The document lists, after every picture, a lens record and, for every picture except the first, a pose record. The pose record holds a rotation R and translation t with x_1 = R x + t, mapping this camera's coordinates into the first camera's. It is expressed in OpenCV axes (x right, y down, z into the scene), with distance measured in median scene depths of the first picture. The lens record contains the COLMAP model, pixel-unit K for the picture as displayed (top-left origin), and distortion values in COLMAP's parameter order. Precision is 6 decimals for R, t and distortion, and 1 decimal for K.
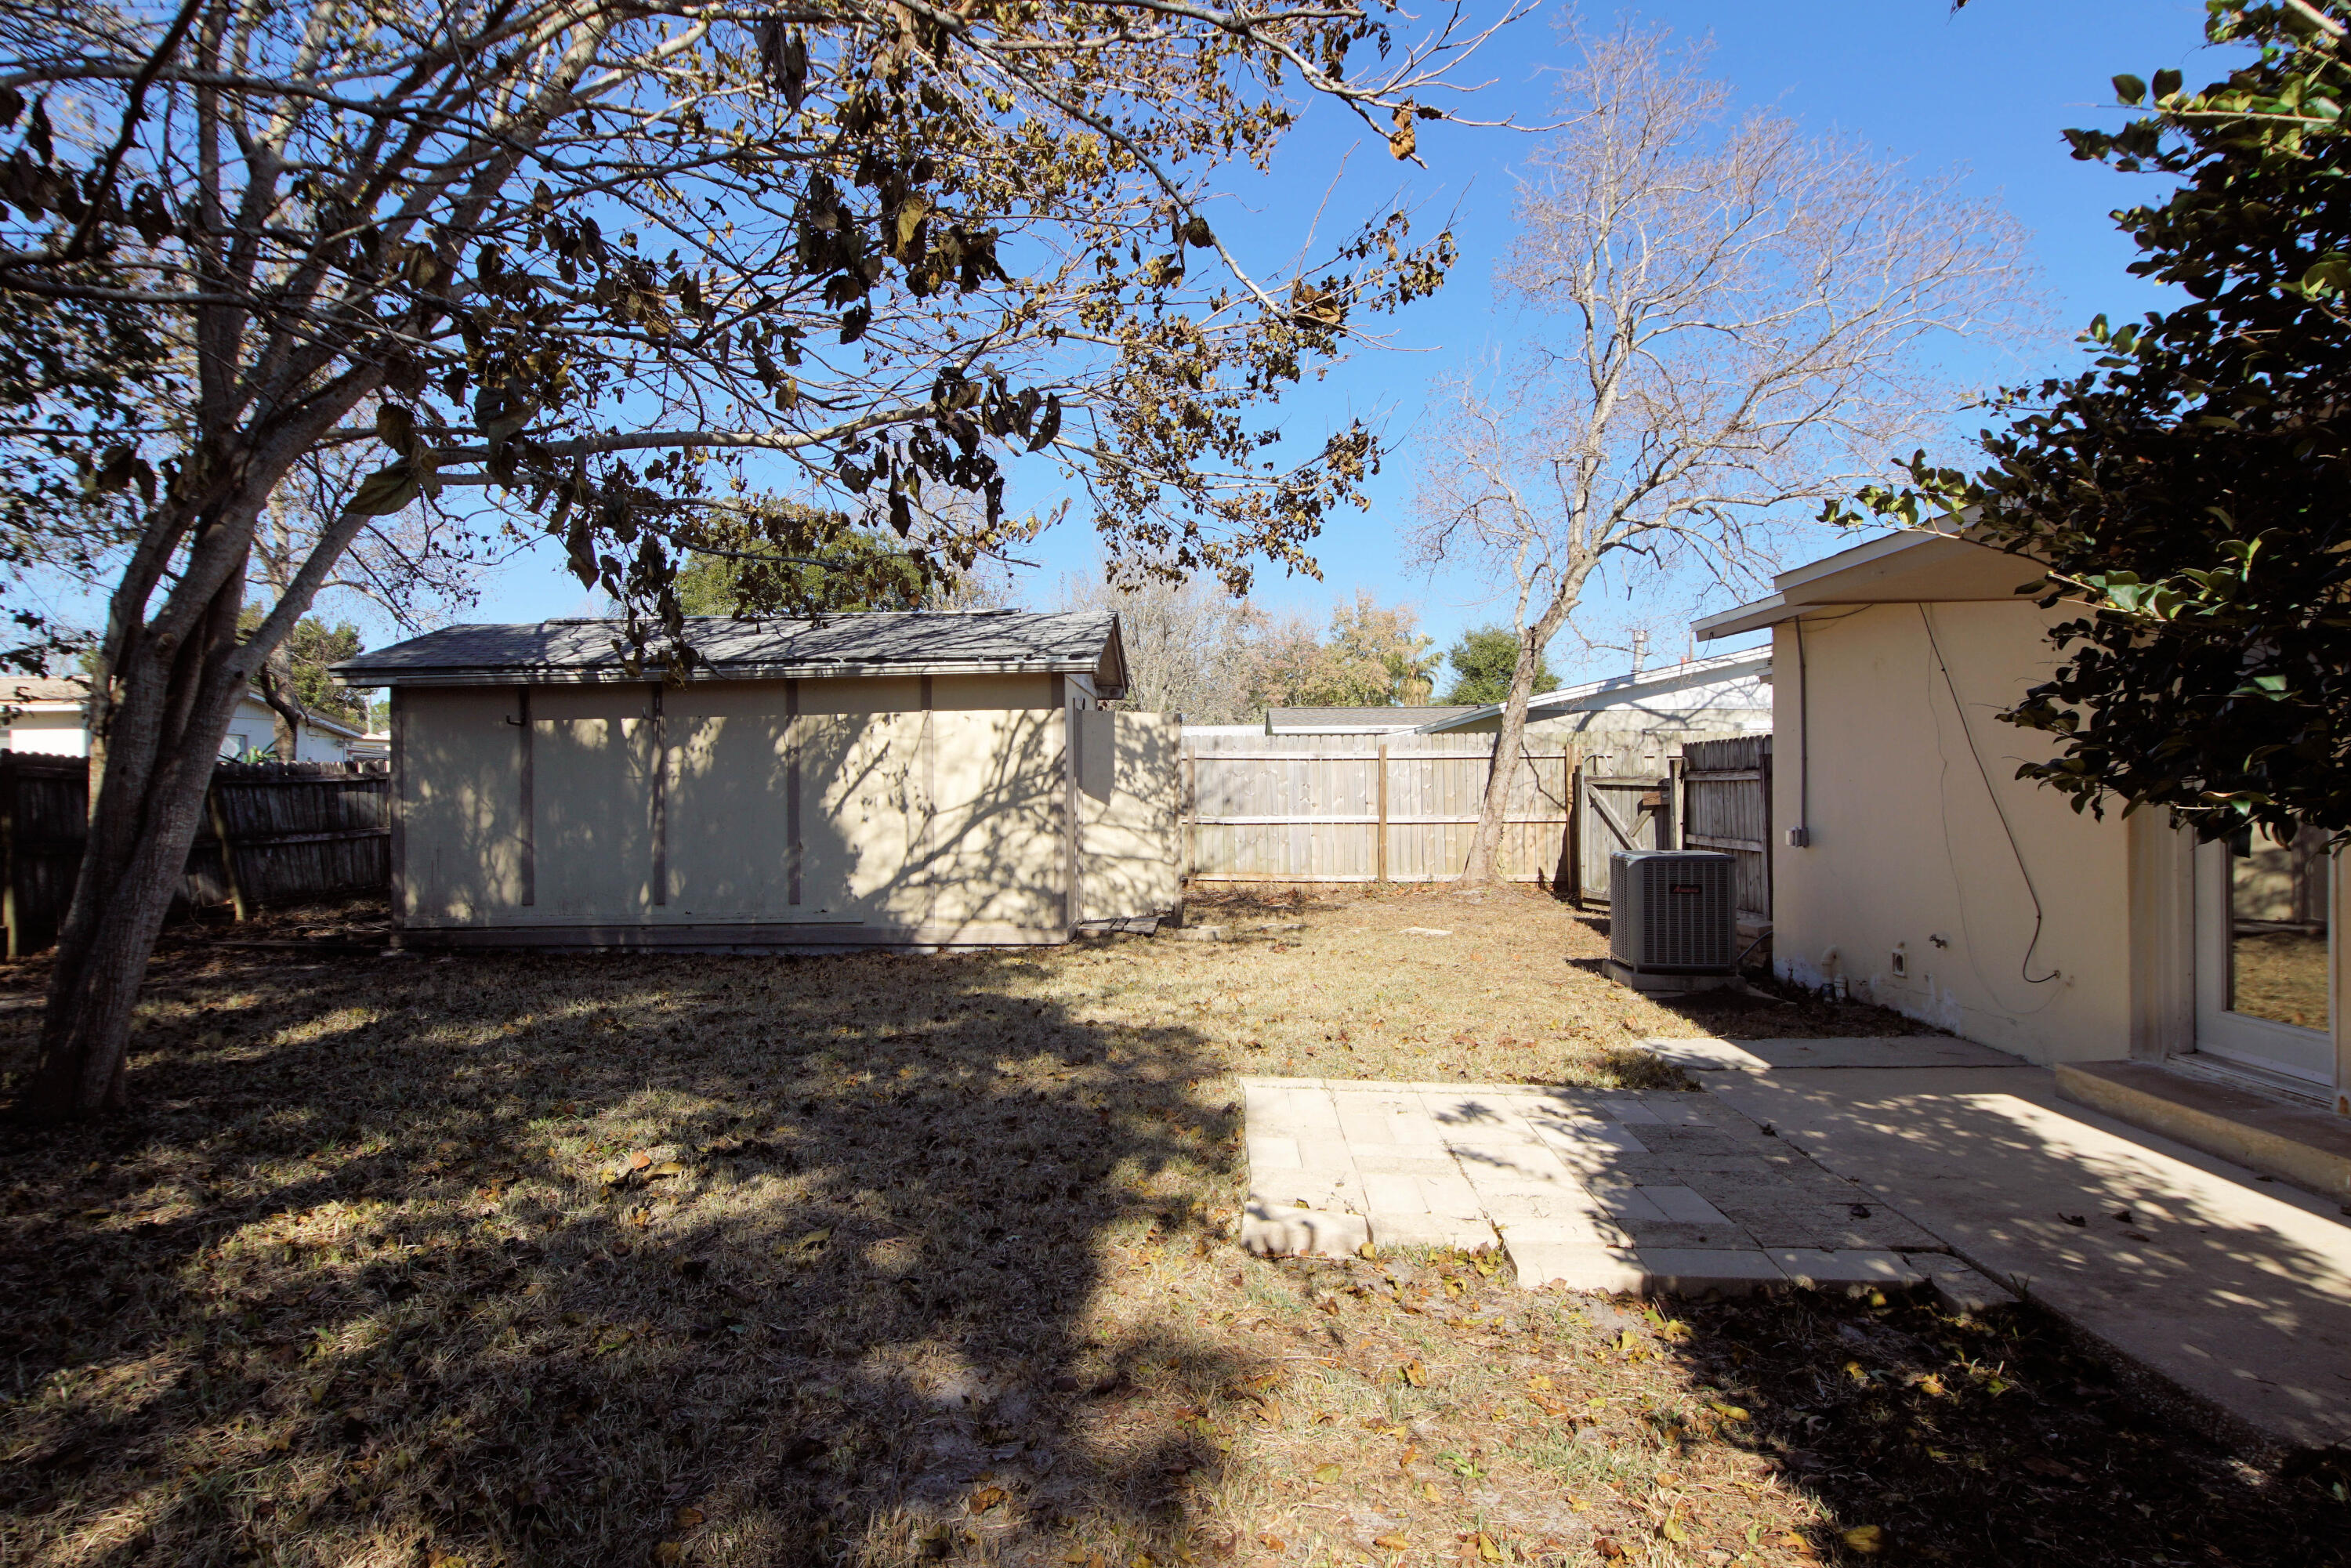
lens RADIAL K [[1258.0, 0, 1154.1], [0, 1258.0, 775.3], [0, 0, 1]] dist [0.043293, -0.042356]
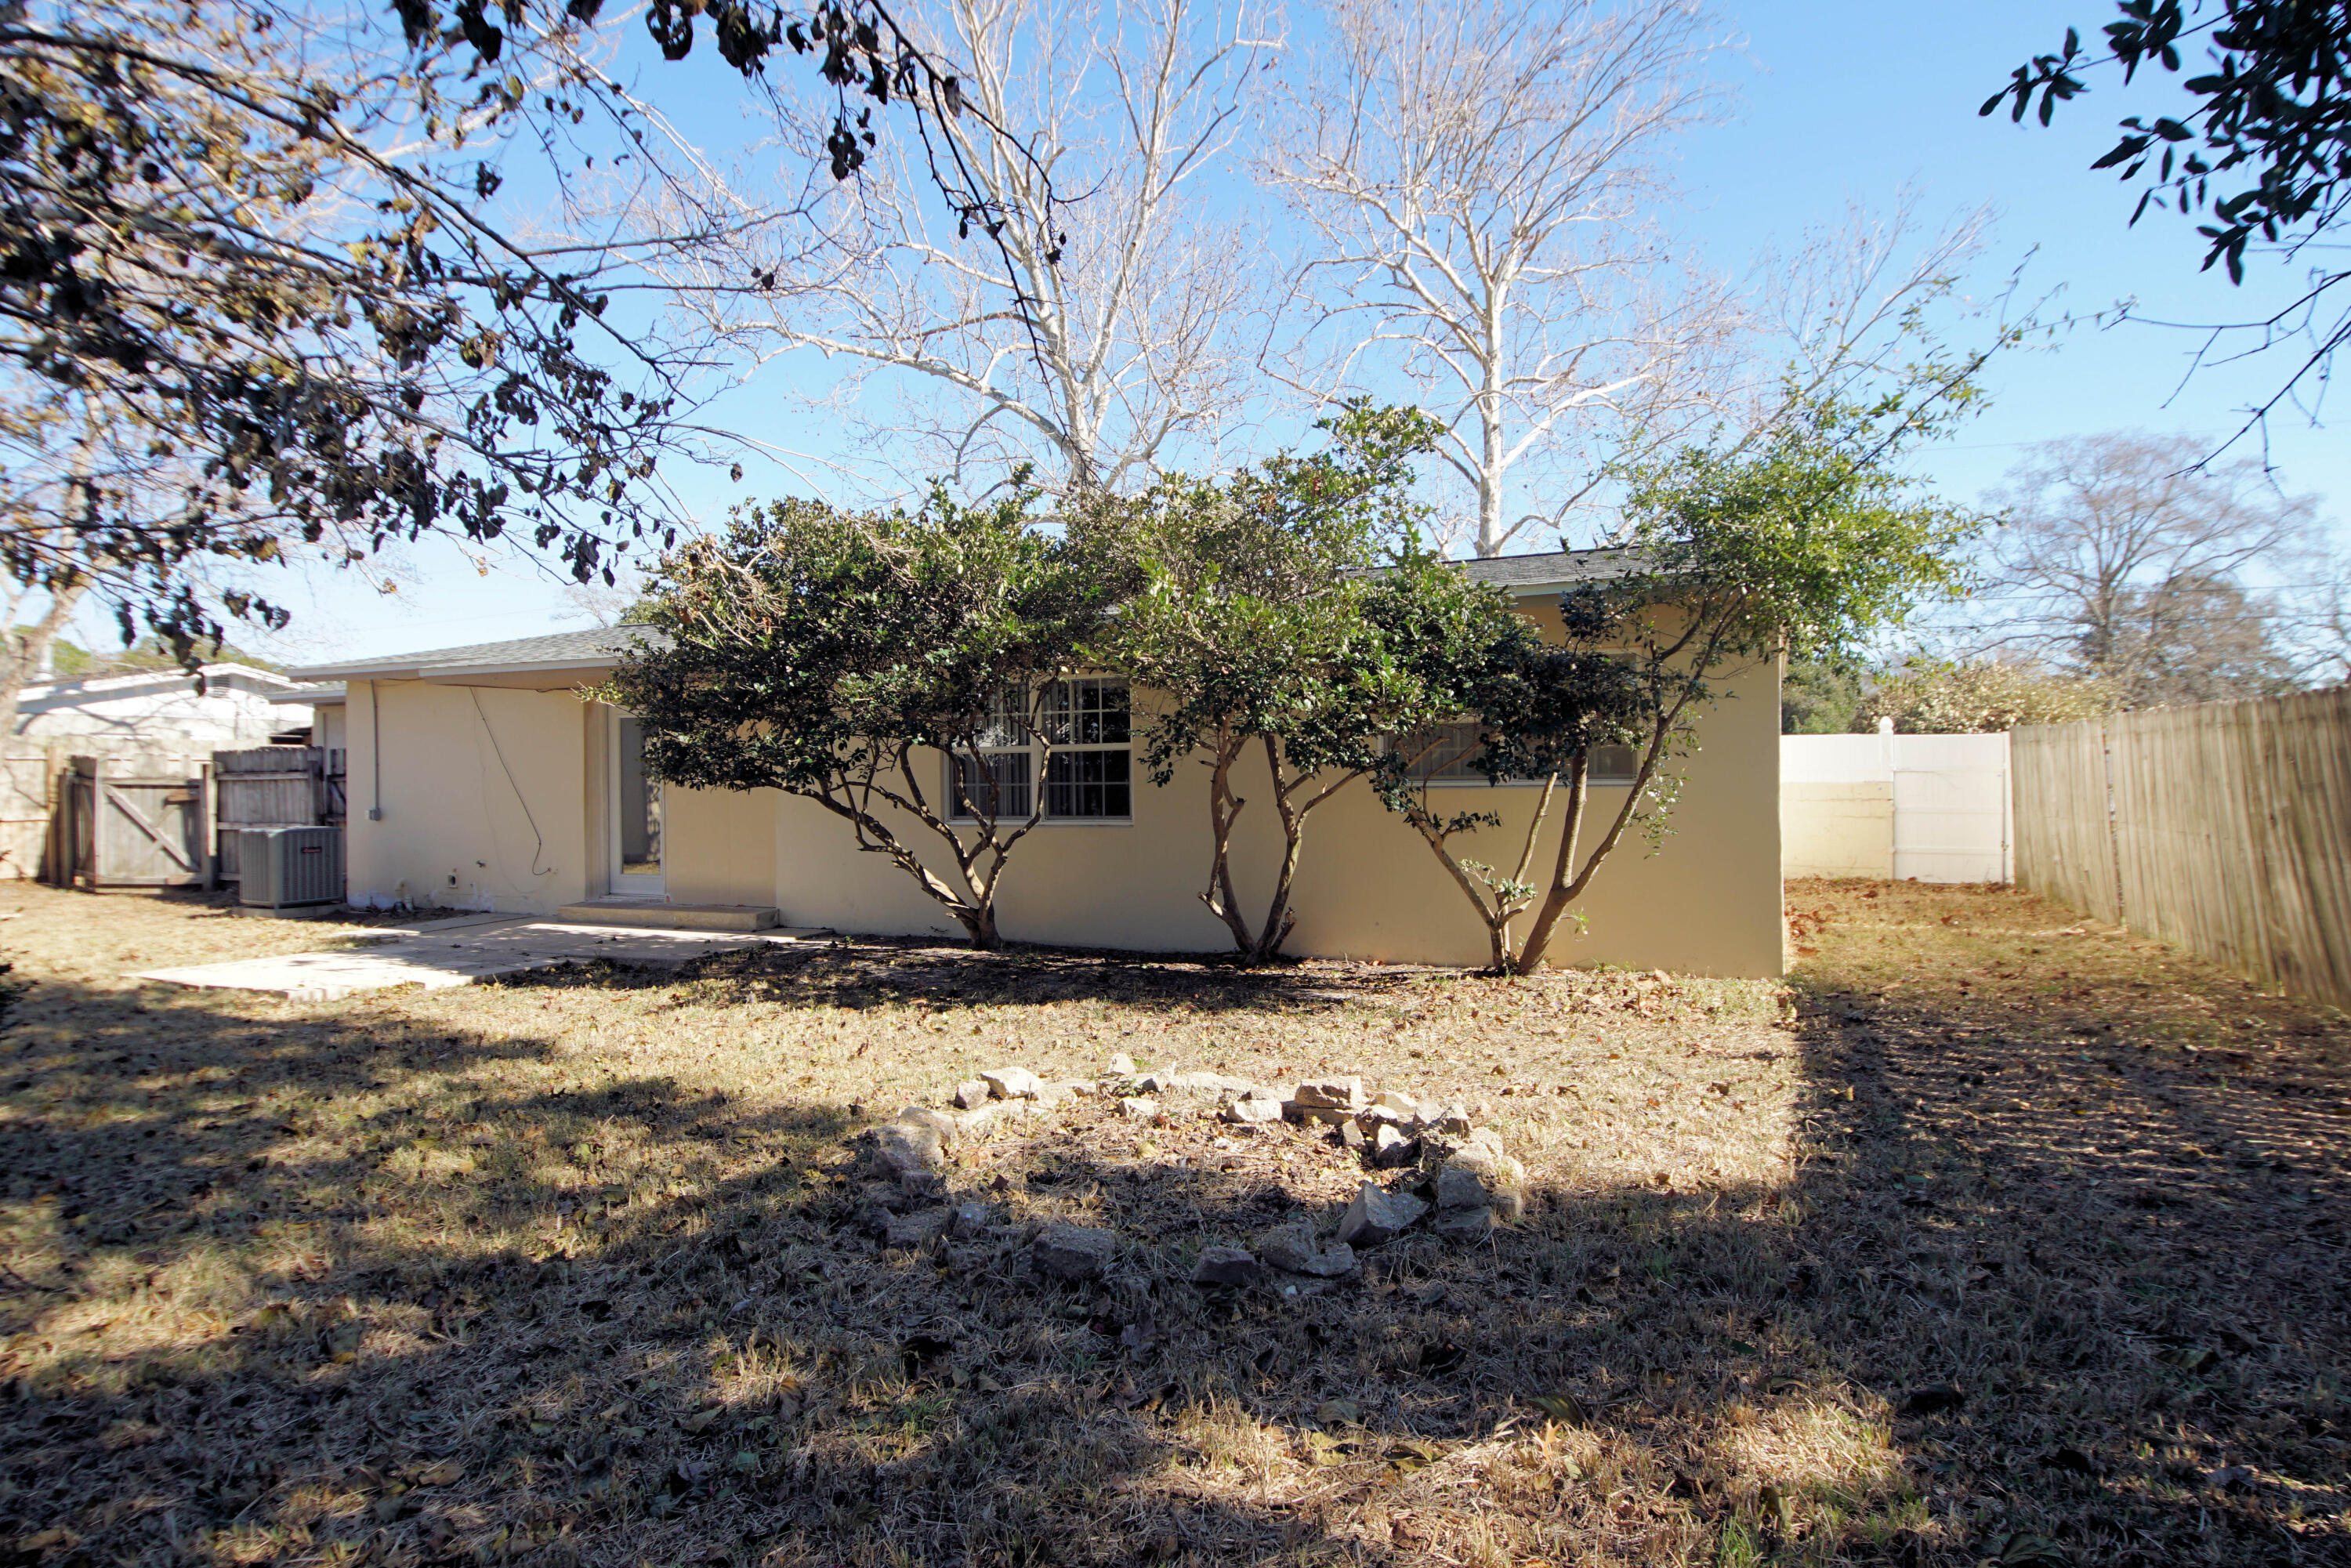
lens RADIAL K [[1258.0, 0, 1154.1], [0, 1258.0, 775.3], [0, 0, 1]] dist [0.043293, -0.042356]
pose [[0.366125, 0.000697, 0.930566, -0.402131], [0.001366, 0.999998, -0.001287, 0.002031], [-0.930565, 0.001742, 0.366123, -0.320682]]
